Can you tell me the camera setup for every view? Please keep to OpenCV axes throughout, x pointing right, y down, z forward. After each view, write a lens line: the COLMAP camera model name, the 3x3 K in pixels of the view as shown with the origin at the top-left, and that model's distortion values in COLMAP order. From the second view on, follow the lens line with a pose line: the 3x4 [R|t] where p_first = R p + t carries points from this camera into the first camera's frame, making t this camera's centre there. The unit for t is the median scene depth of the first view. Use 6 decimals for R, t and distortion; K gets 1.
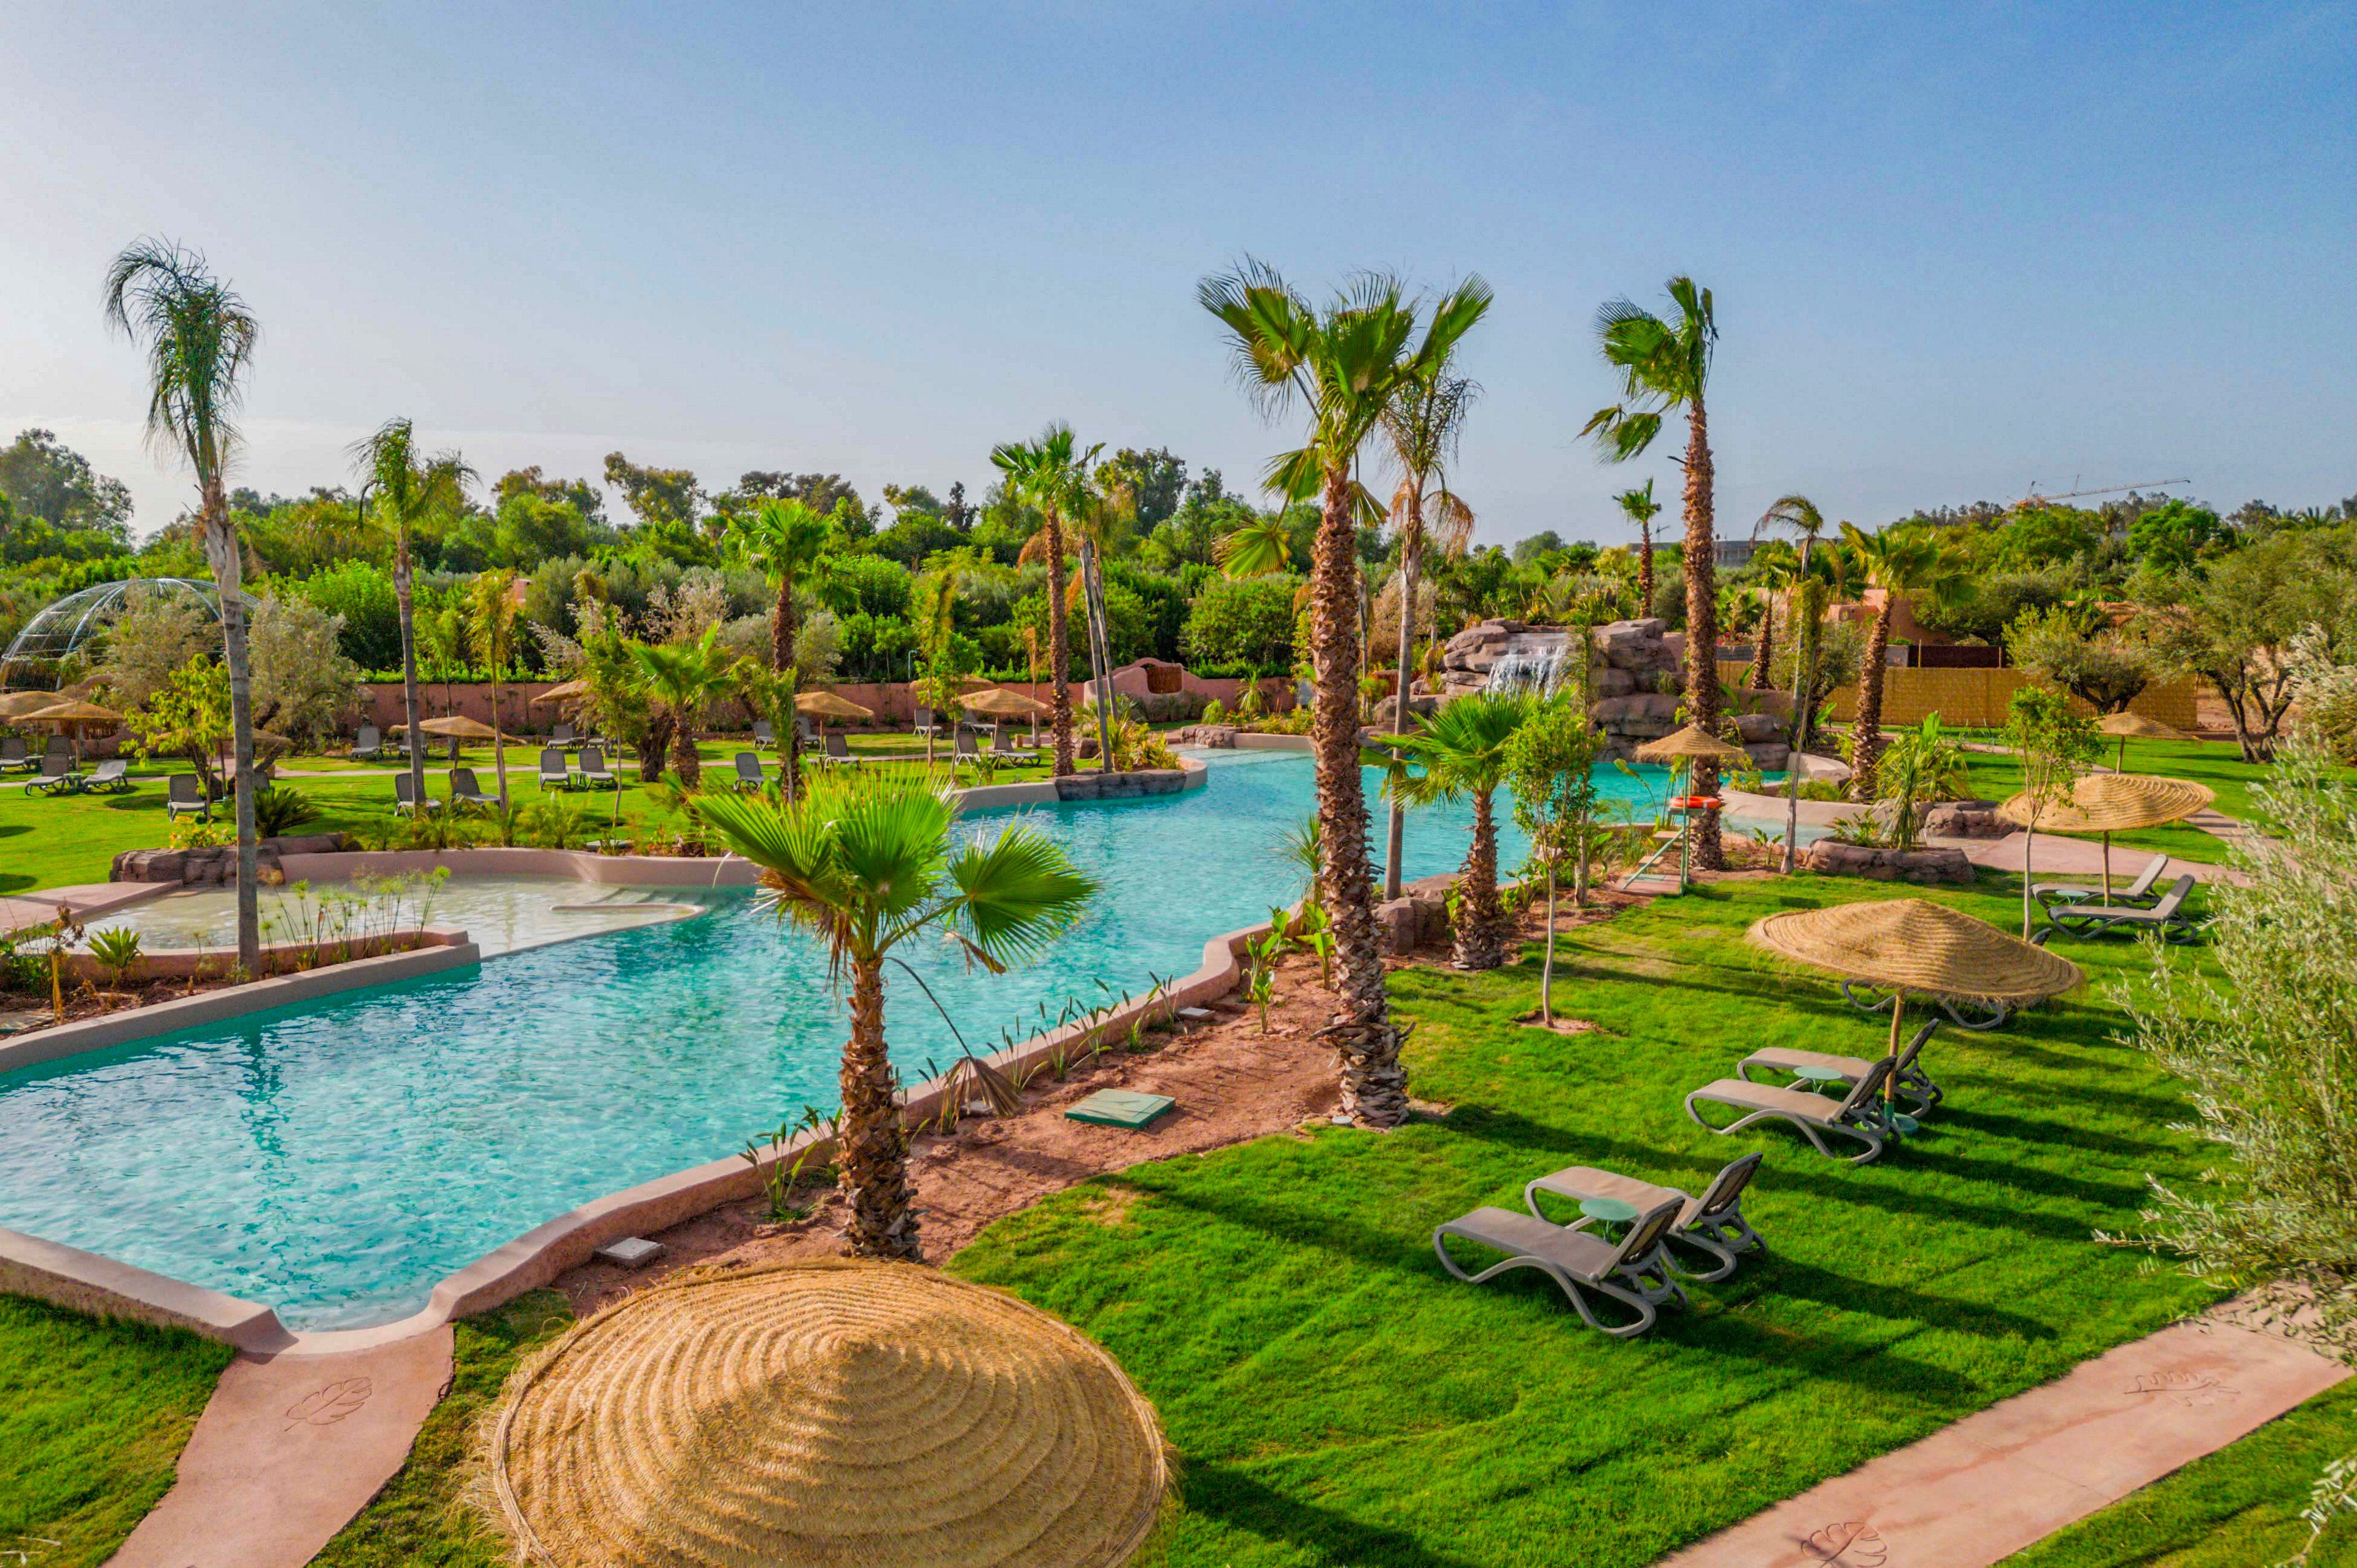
lens RADIAL K [[1703.6, 0, 1148.5], [0, 1703.6, 780.1], [0, 0, 1]] dist [0.052683, -0.034816]
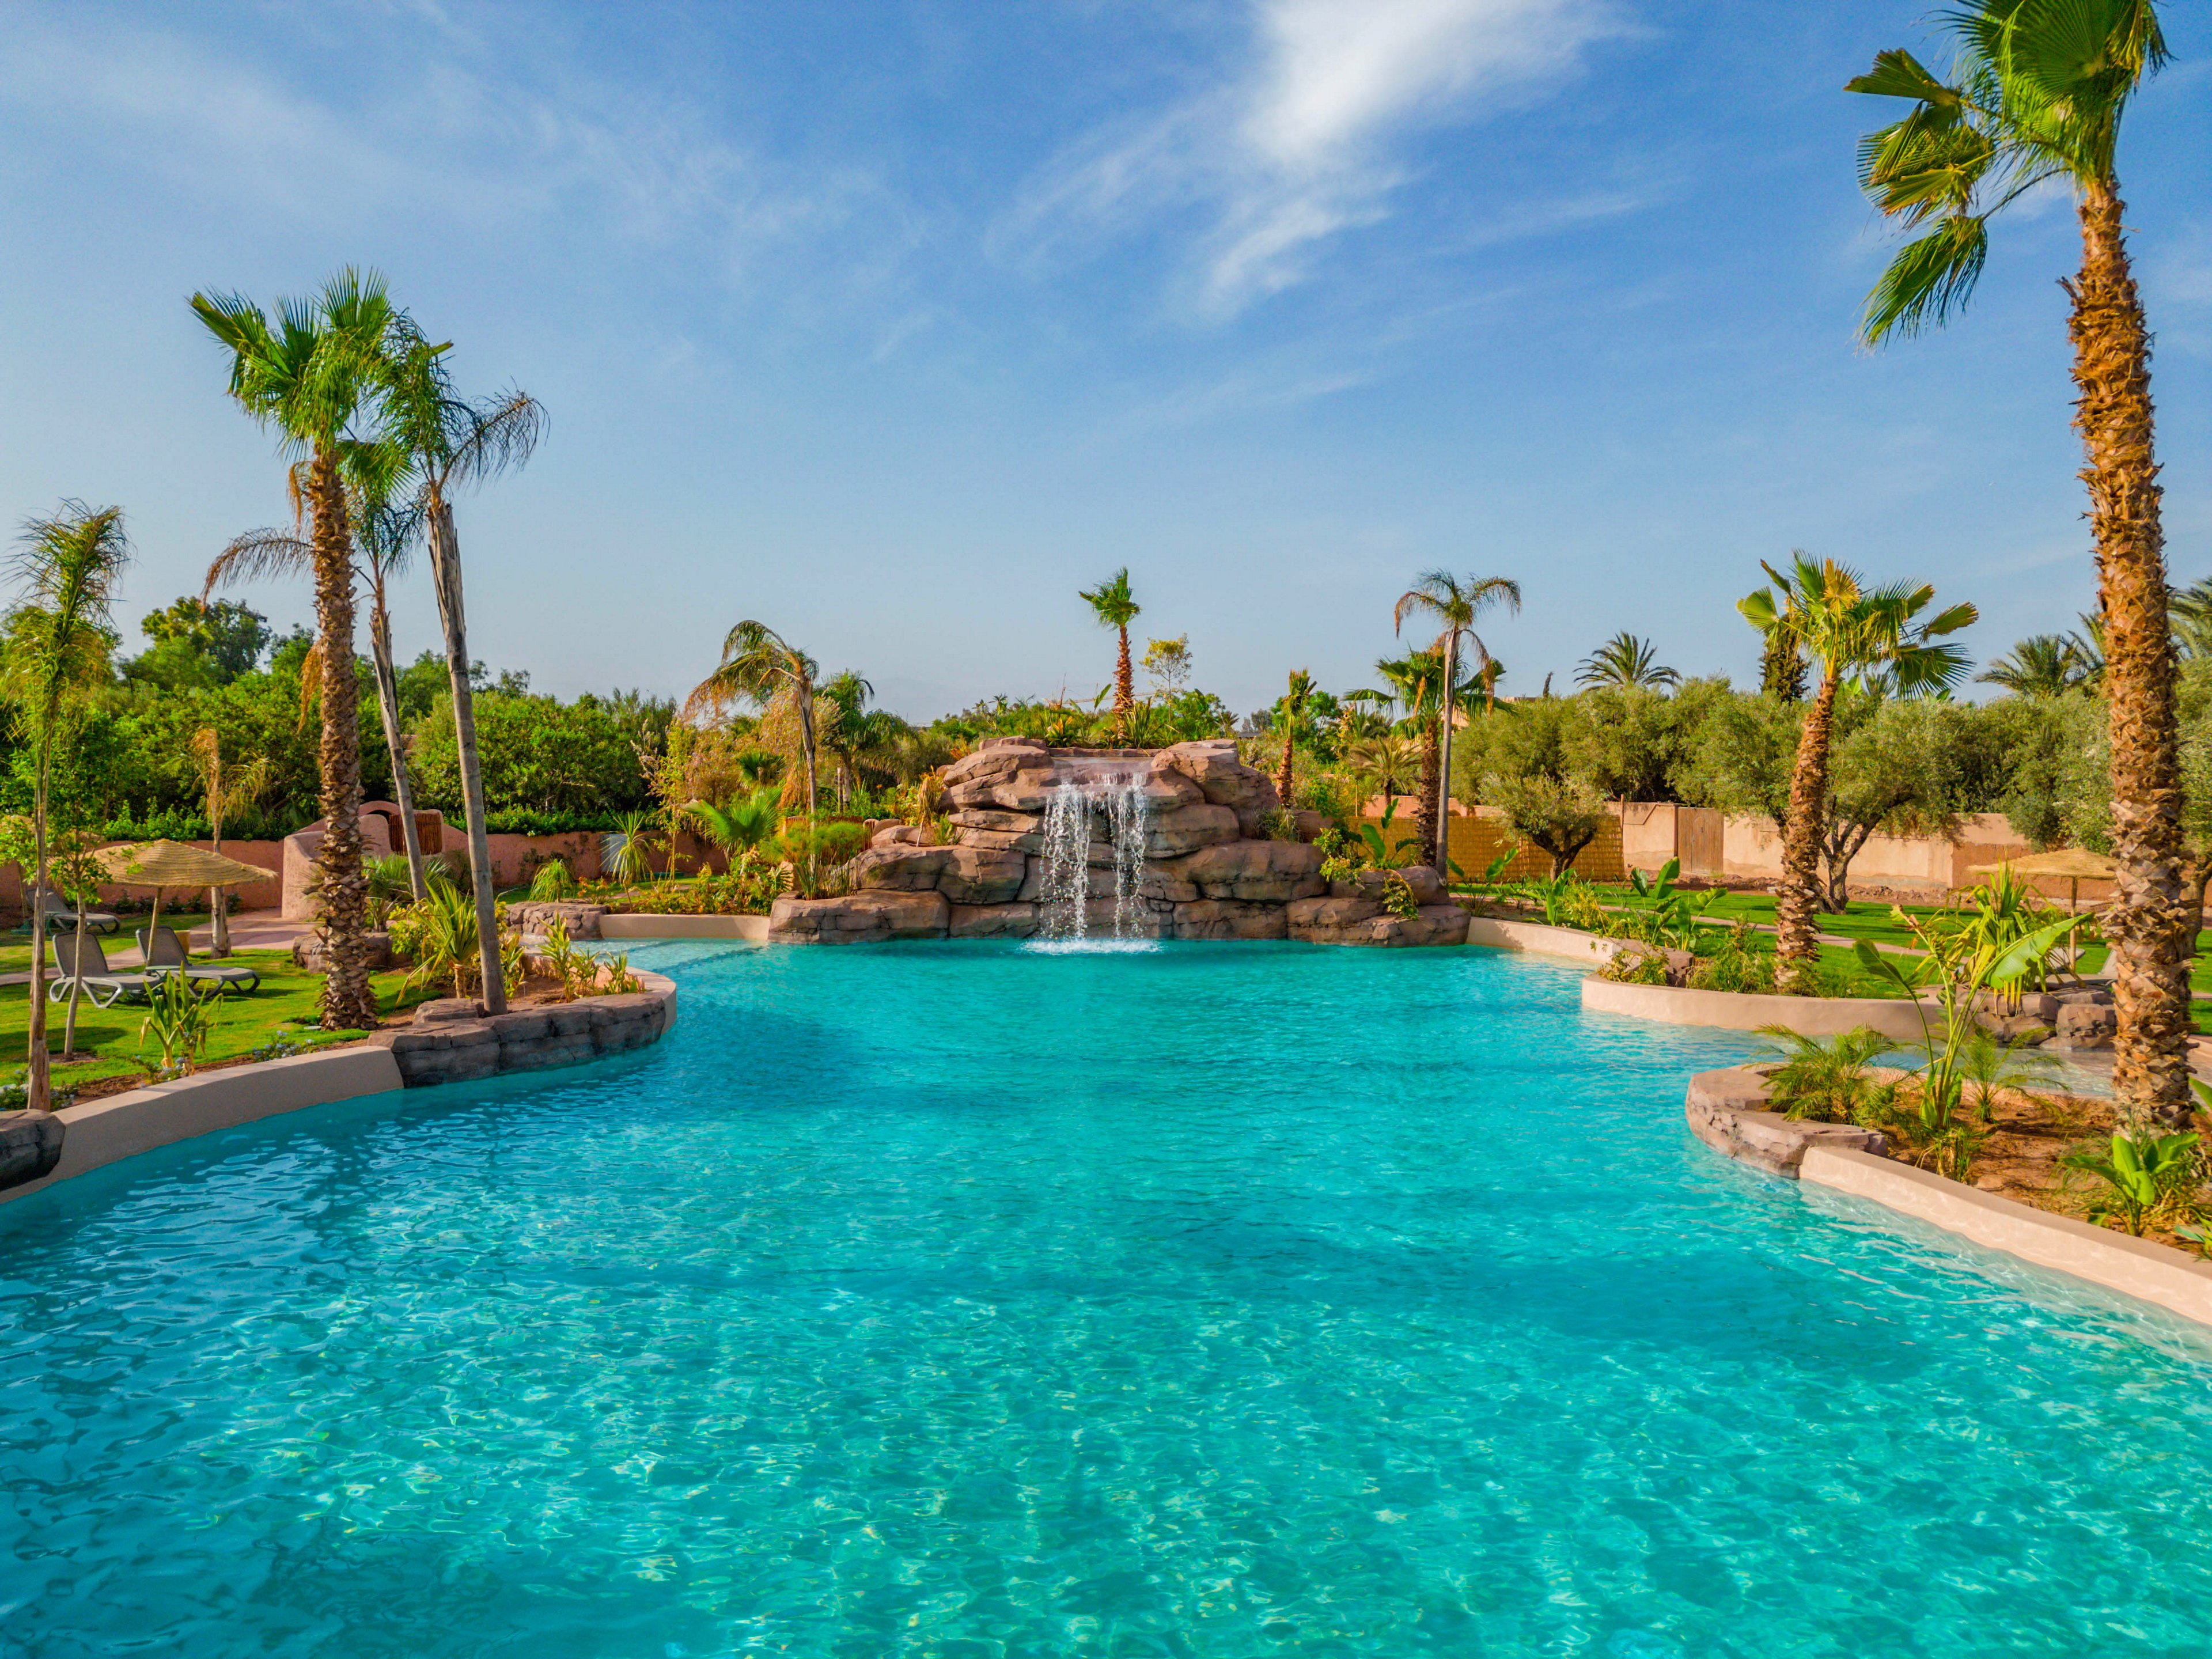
lens RADIAL K [[1533.1, 0, 1104.6], [0, 1533.1, 801.6], [0, 0, 1]] dist [0.106489, -0.098552]
pose [[0.864385, 0.005310, 0.502802, -0.080643], [0.041126, 0.995848, -0.081217, -0.016771], [-0.501146, 0.090881, 0.860577, 0.471772]]
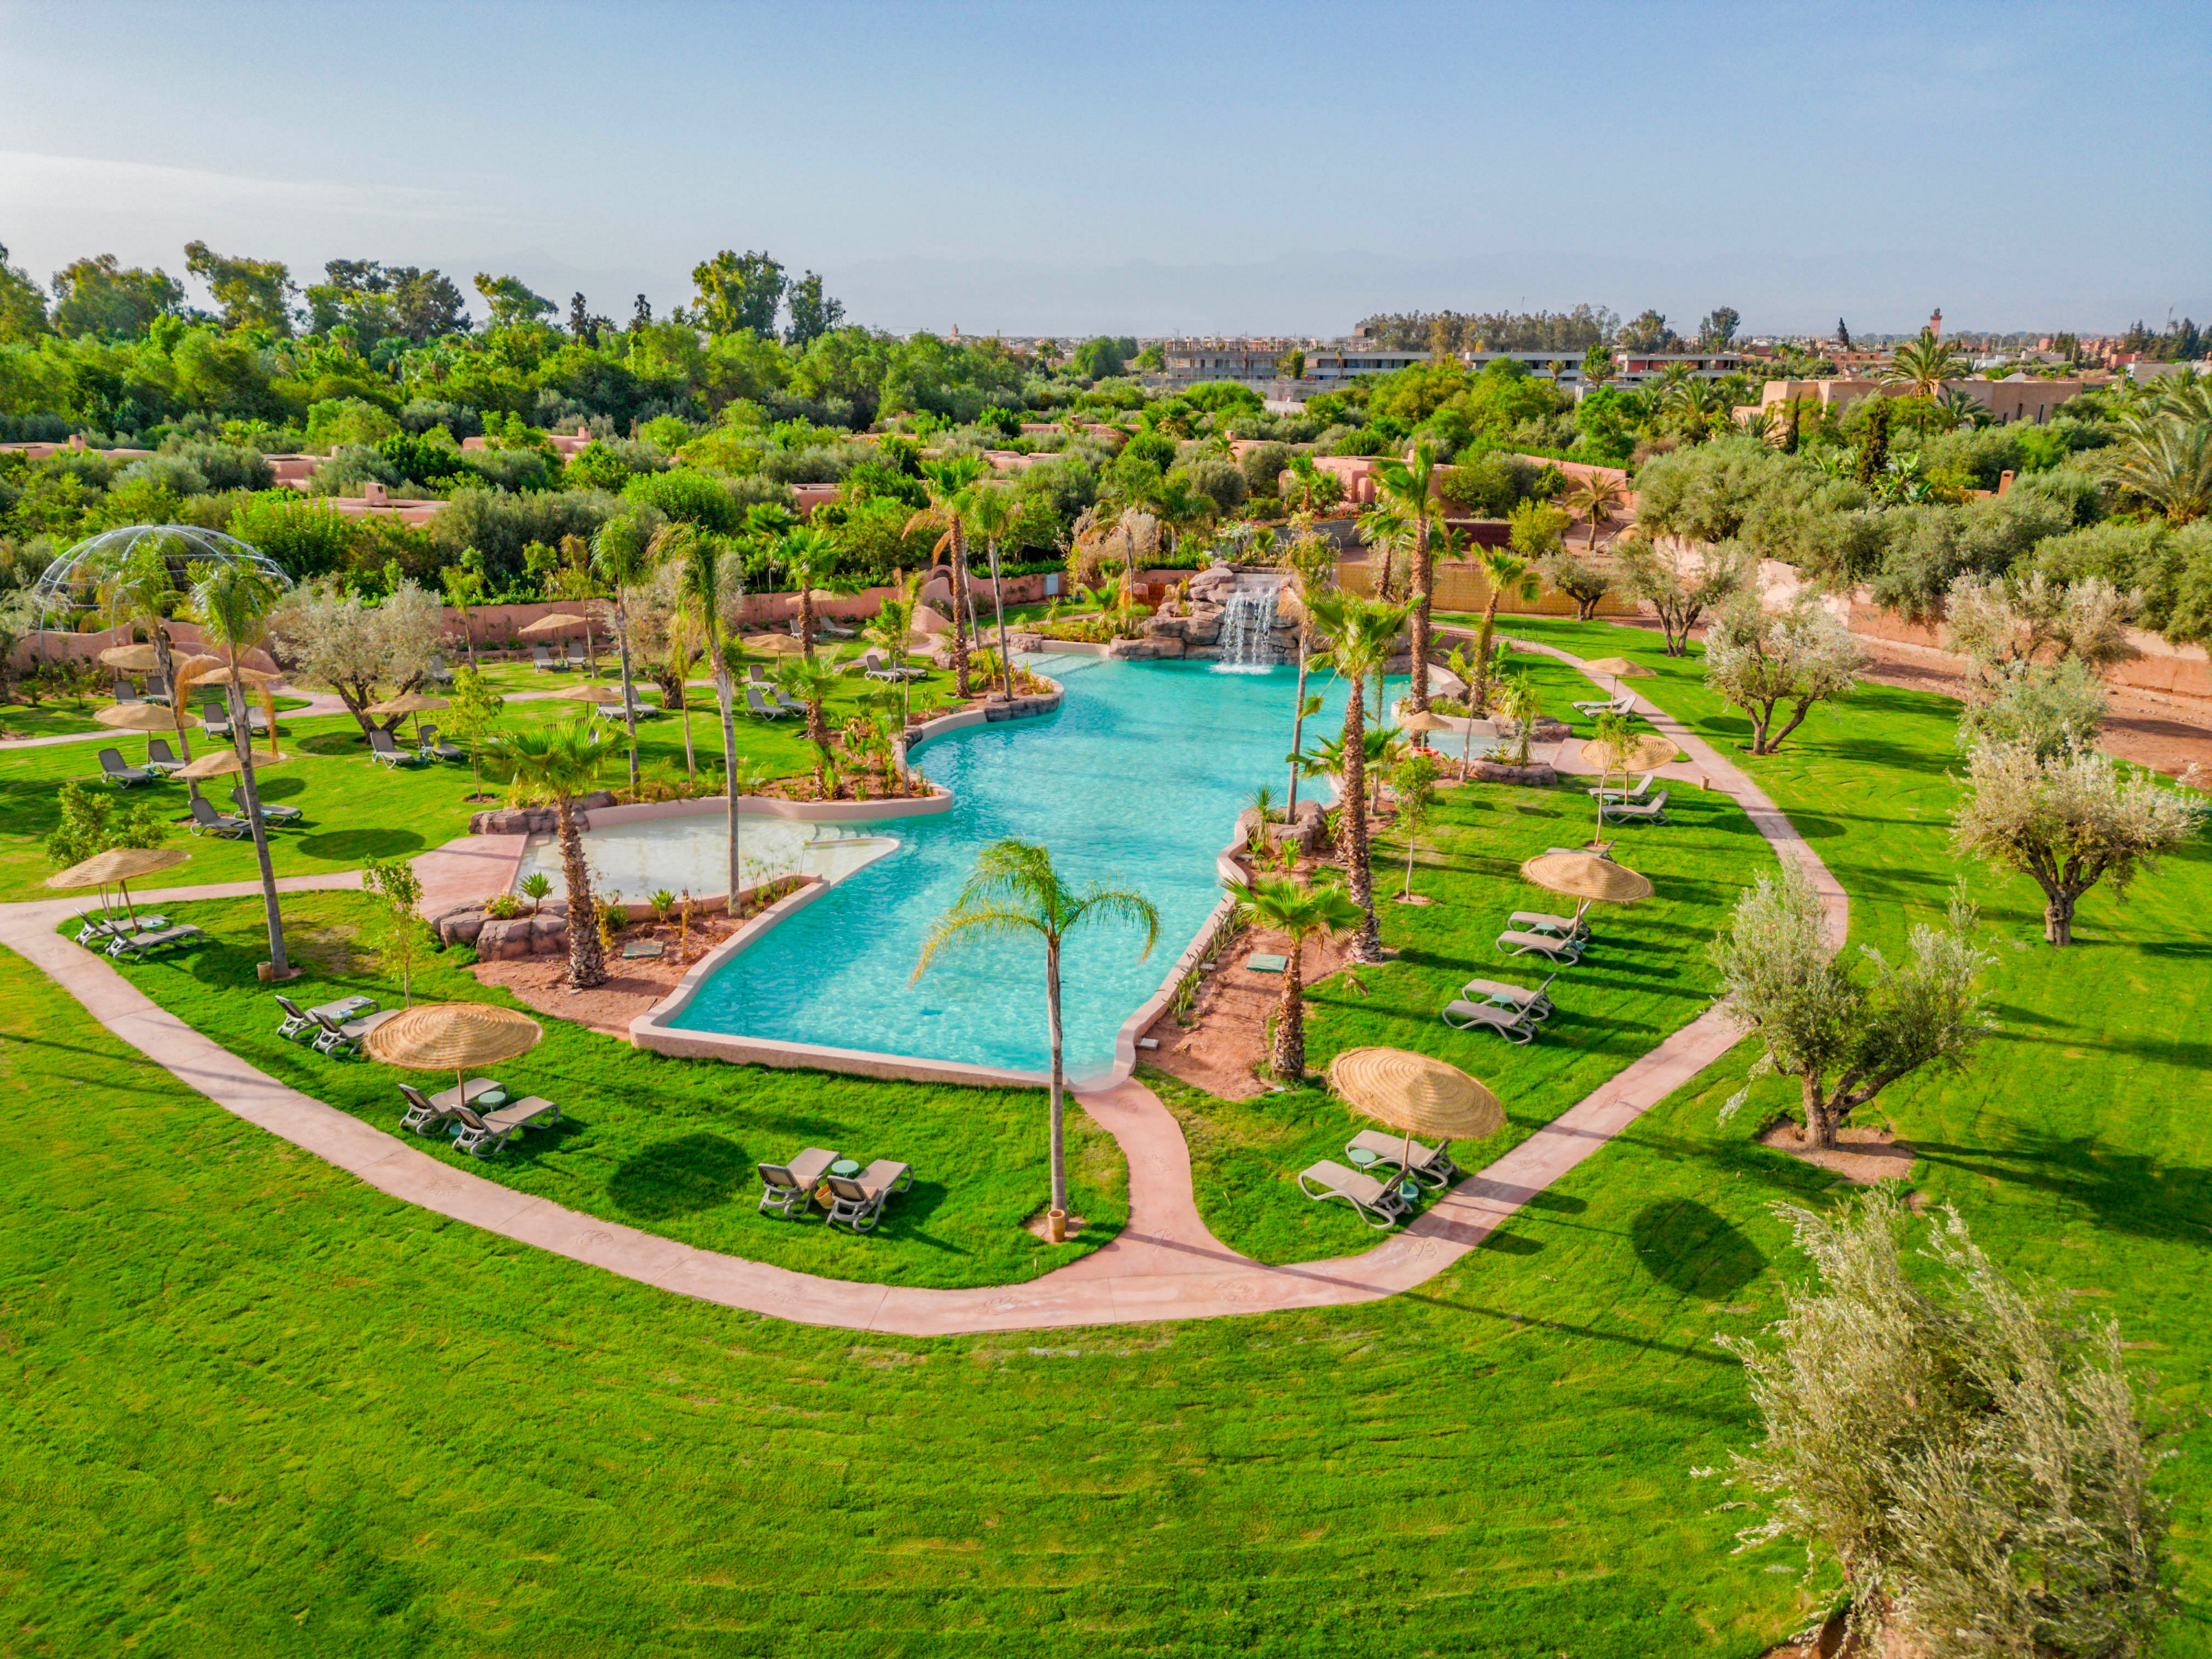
lens RADIAL K [[1533.1, 0, 1104.6], [0, 1533.1, 801.6], [0, 0, 1]] dist [0.106489, -0.098552]
pose [[0.969961, -0.053376, 0.237331, -0.231546], [0.013119, 0.985689, 0.168062, -0.120994], [-0.242905, -0.159900, 0.956780, -0.288491]]
